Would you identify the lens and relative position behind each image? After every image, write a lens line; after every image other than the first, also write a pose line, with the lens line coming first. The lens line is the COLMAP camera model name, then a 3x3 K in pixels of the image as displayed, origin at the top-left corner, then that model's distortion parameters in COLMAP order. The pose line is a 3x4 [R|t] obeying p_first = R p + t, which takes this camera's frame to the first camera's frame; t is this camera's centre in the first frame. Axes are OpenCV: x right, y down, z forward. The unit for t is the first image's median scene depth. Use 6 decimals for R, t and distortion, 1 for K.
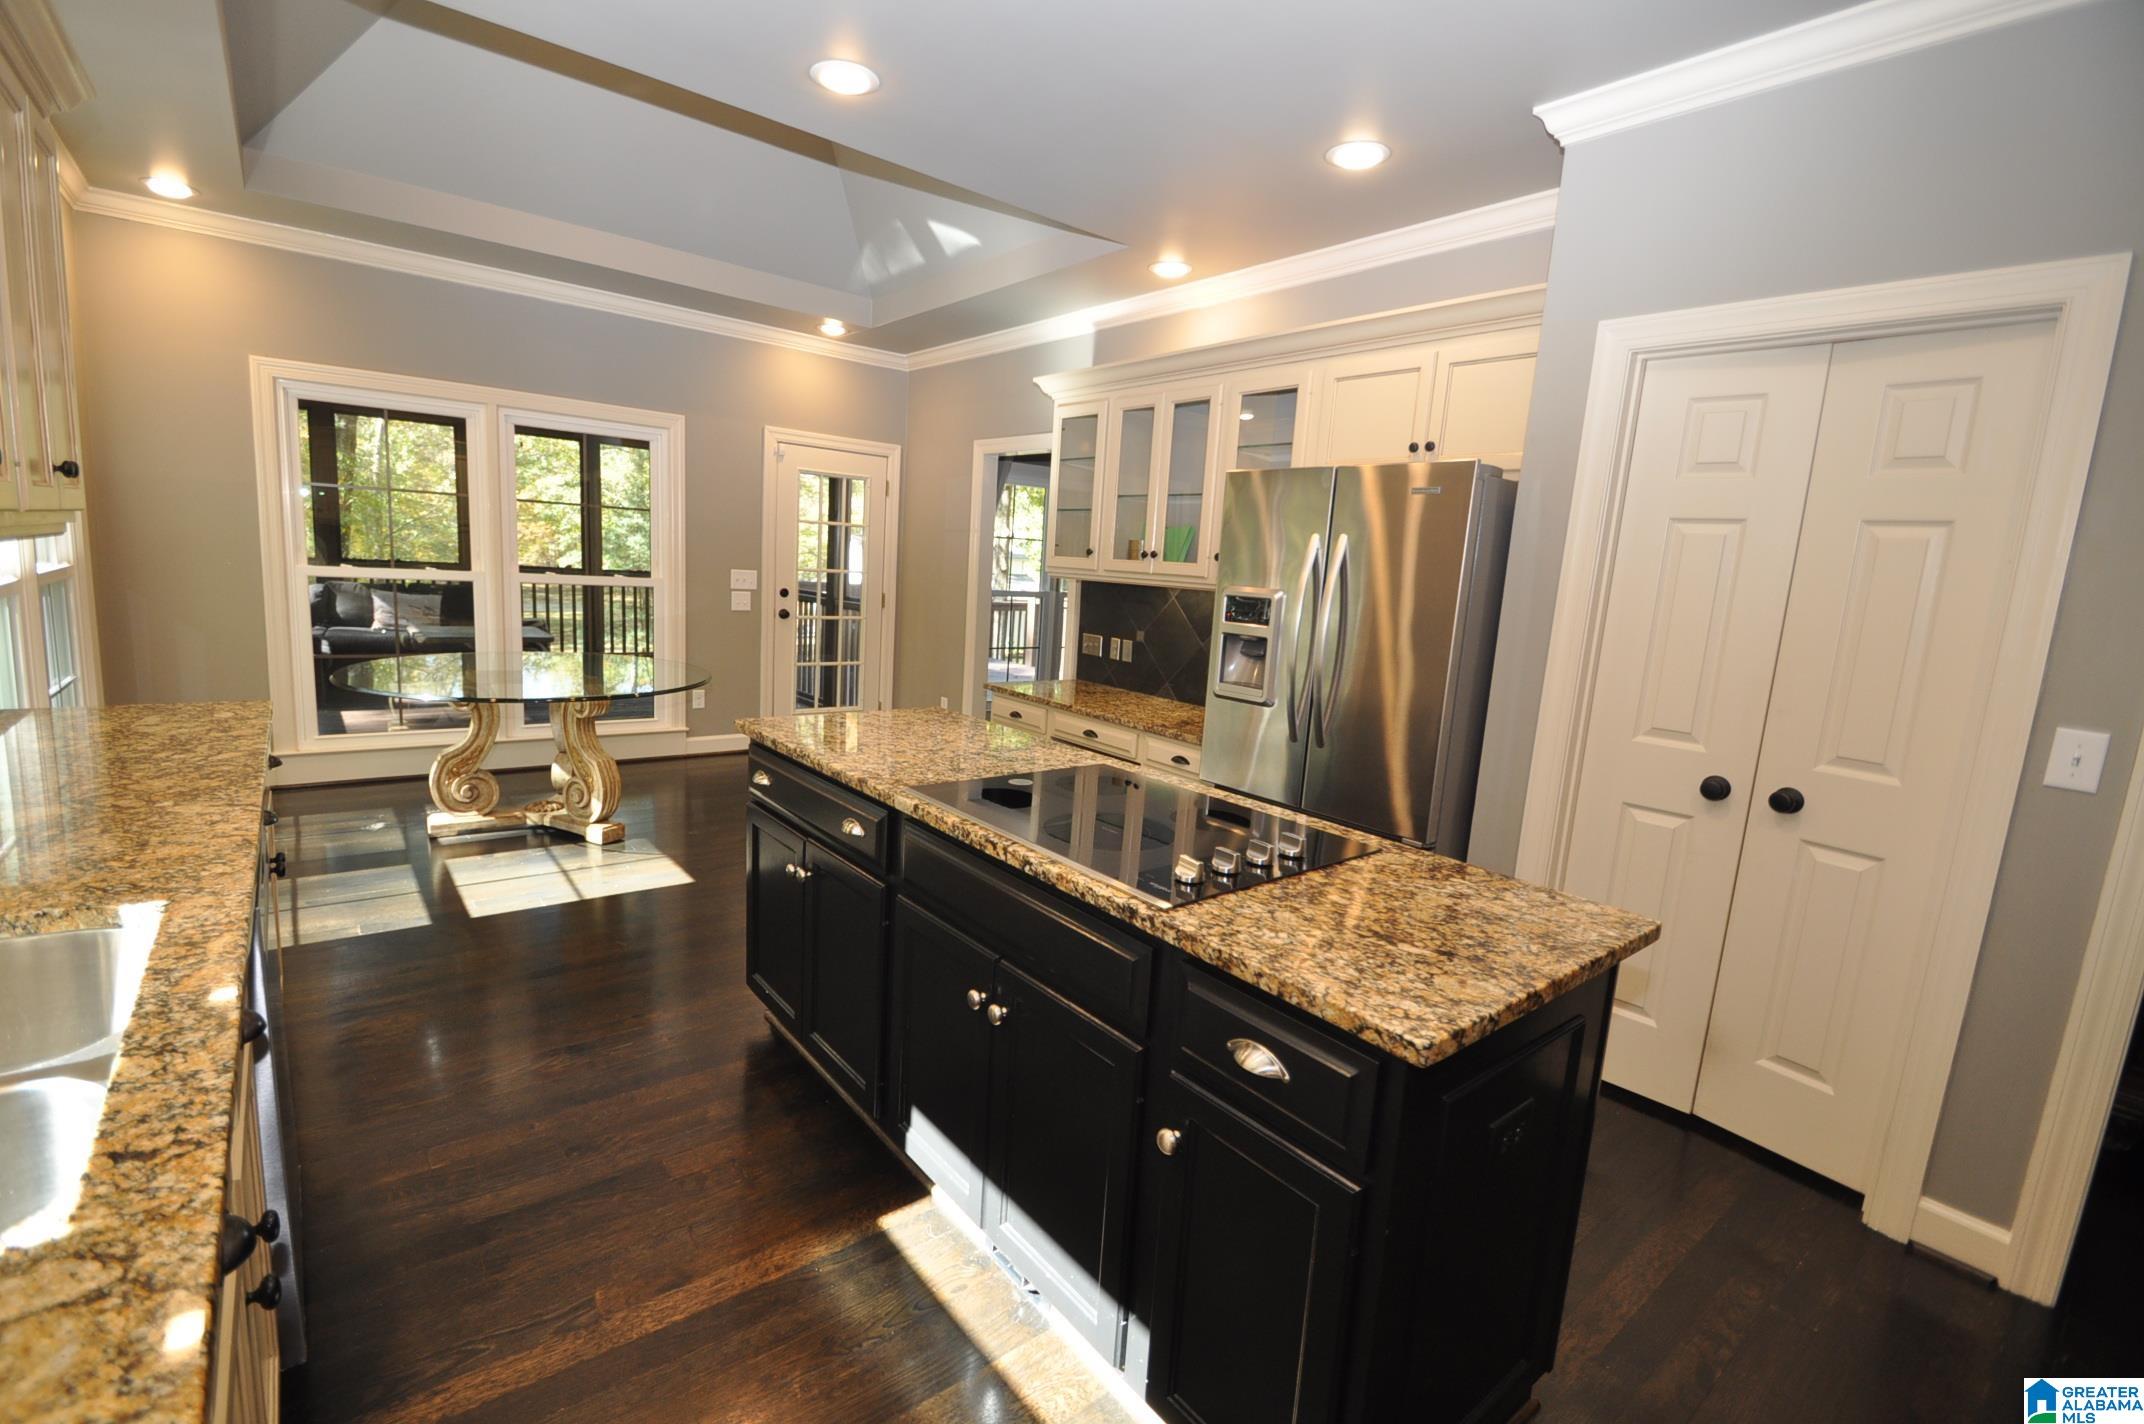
lens RADIAL K [[940.9, 0, 1024.3], [0, 940.9, 700.1], [0, 0, 1]] dist [0.003701, -0.000909]
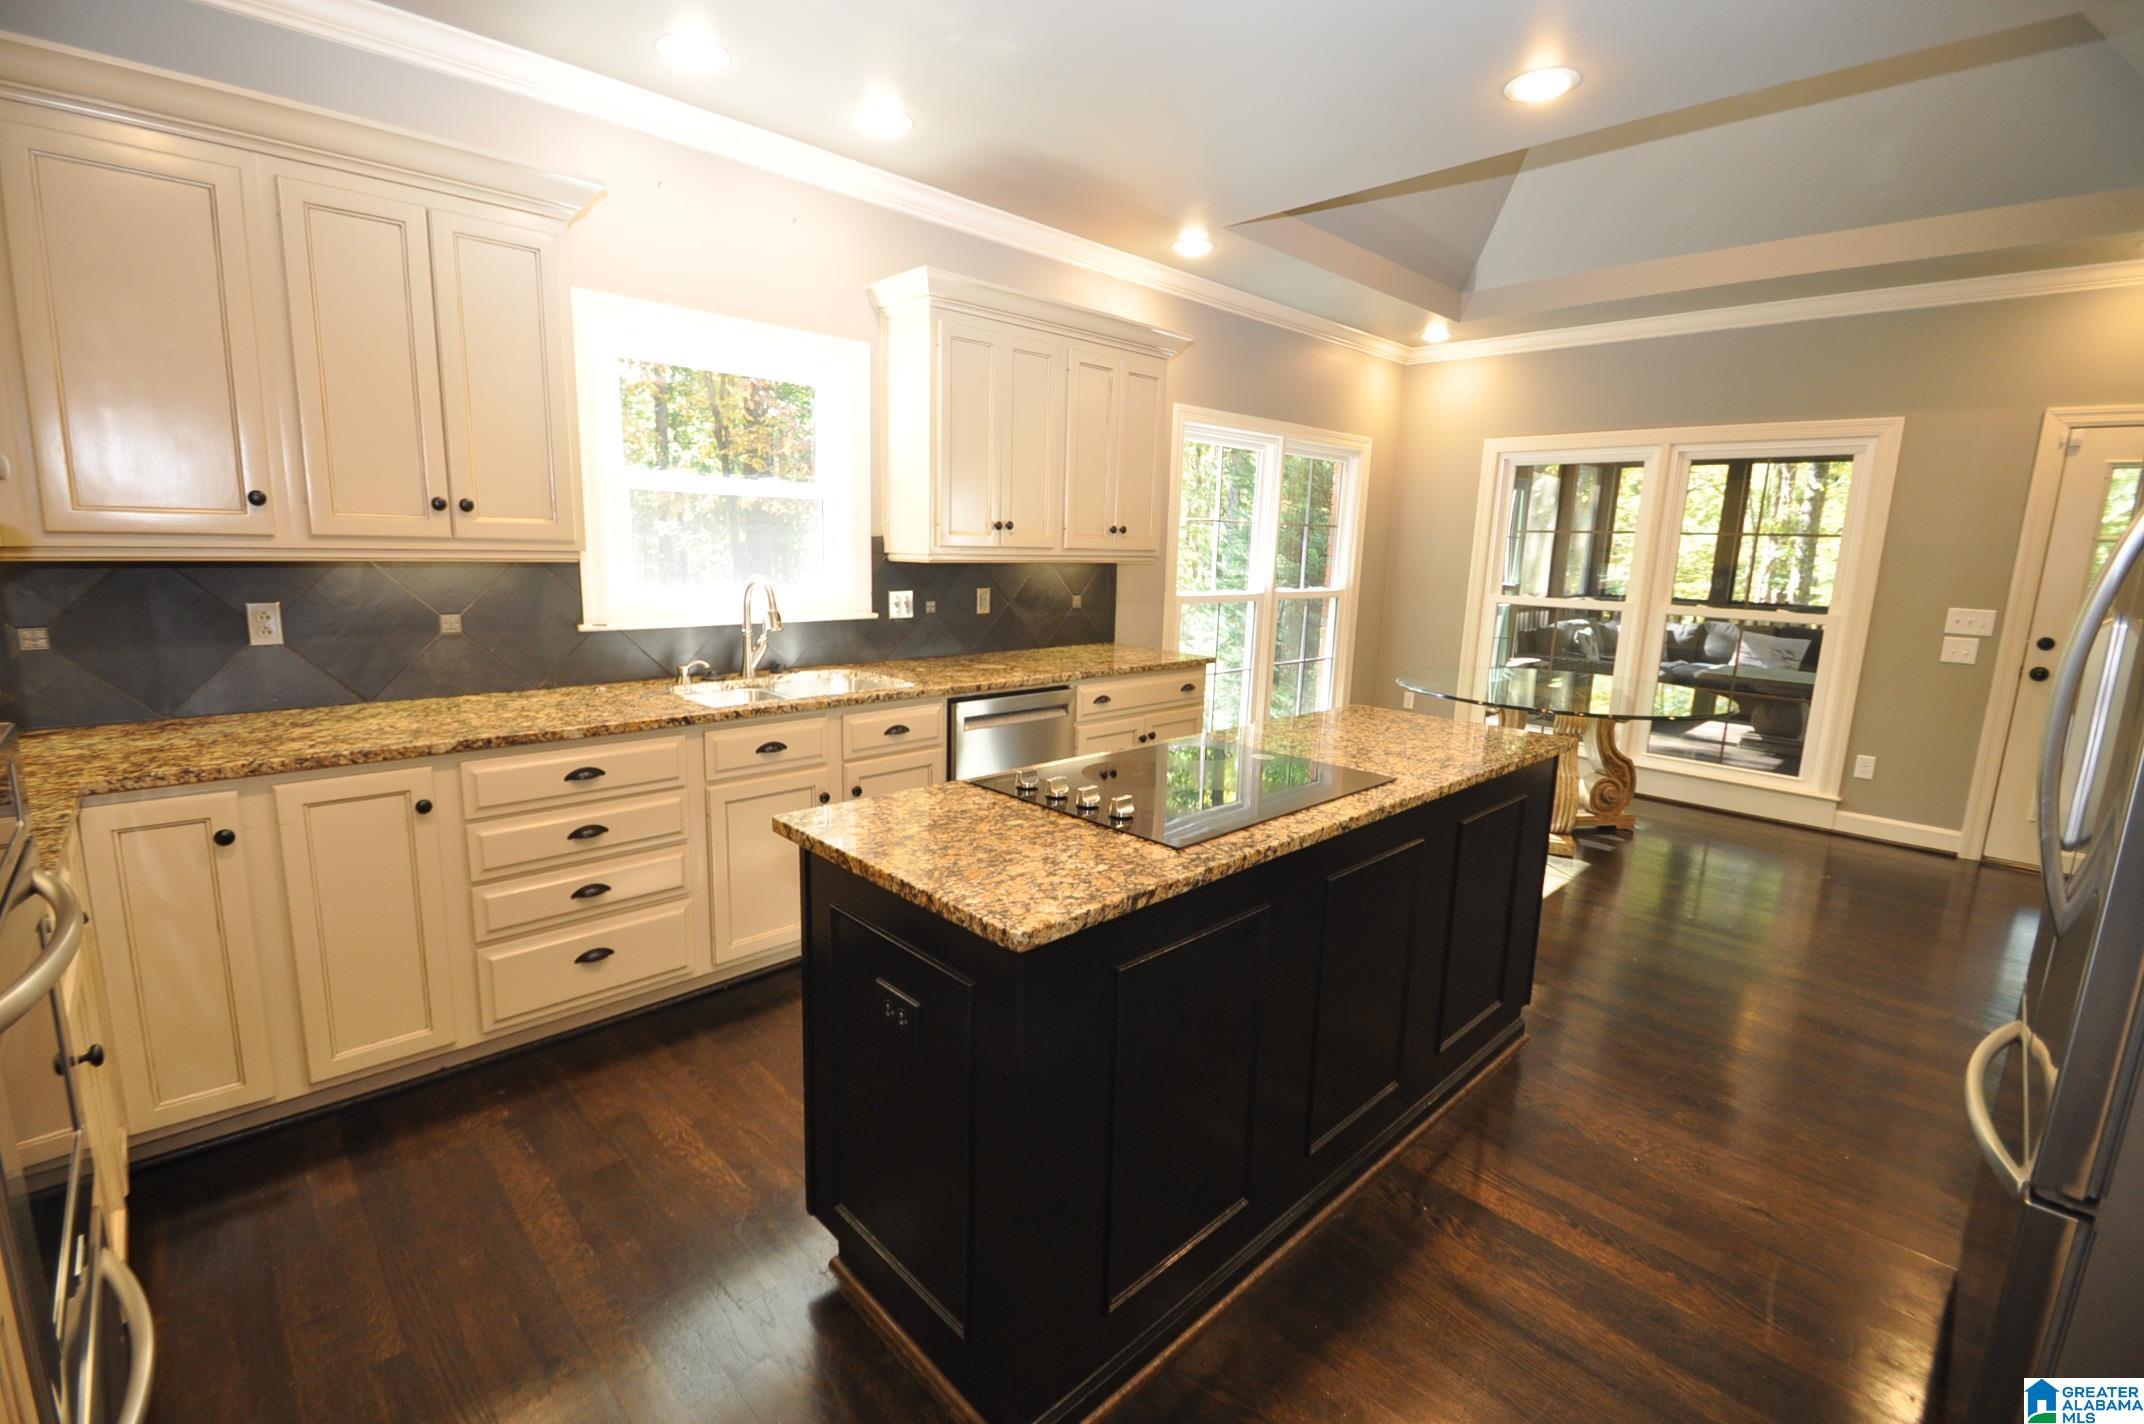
lens RADIAL K [[940.9, 0, 1073.6], [0, 940.9, 706.8], [0, 0, 1]] dist [0.003701, -0.000909]
pose [[0.118031, 0.119470, -0.985797, 0.515661], [-0.172529, 0.980105, 0.098123, -0.019321], [0.977907, 0.158497, 0.136295, 0.311480]]
